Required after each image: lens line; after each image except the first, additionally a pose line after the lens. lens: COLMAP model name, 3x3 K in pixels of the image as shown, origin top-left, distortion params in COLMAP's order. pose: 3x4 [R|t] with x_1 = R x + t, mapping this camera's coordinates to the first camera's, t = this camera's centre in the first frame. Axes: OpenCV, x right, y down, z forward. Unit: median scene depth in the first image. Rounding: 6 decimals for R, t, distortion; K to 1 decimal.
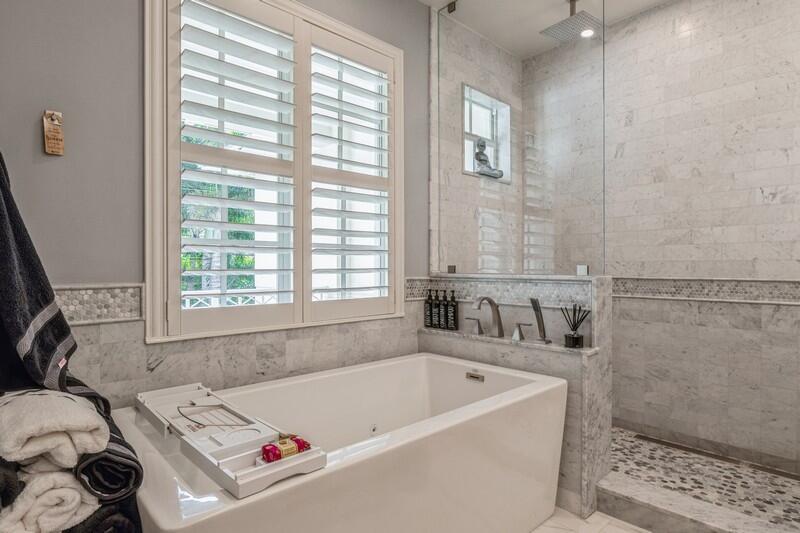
lens RADIAL K [[443.9, 0, 402.7], [0, 443.9, 271.6], [0, 0, 1]] dist [-0.000348, -0.000222]
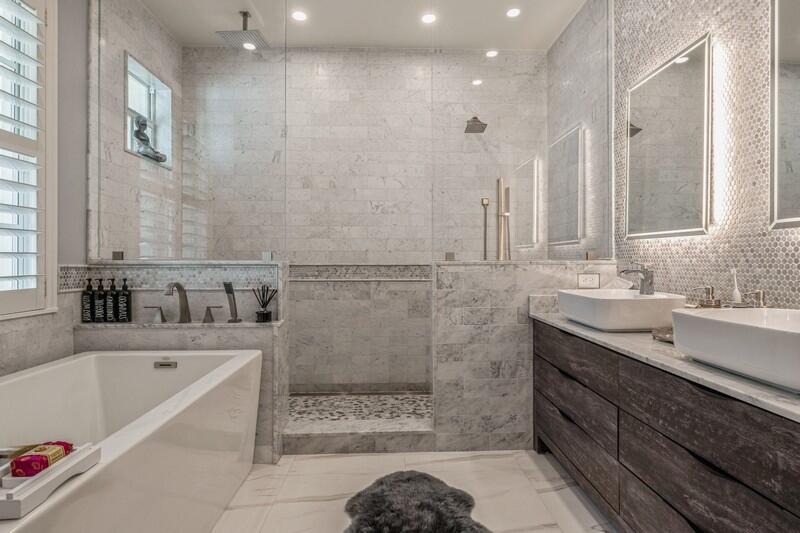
lens RADIAL K [[443.9, 0, 402.7], [0, 443.9, 271.6], [0, 0, 1]] dist [-0.000348, -0.000222]
pose [[0.652781, -0.015956, 0.757379, -0.204495], [0.007236, 0.999864, 0.014829, 0.018753], [-0.757512, -0.004200, 0.652807, -0.028001]]
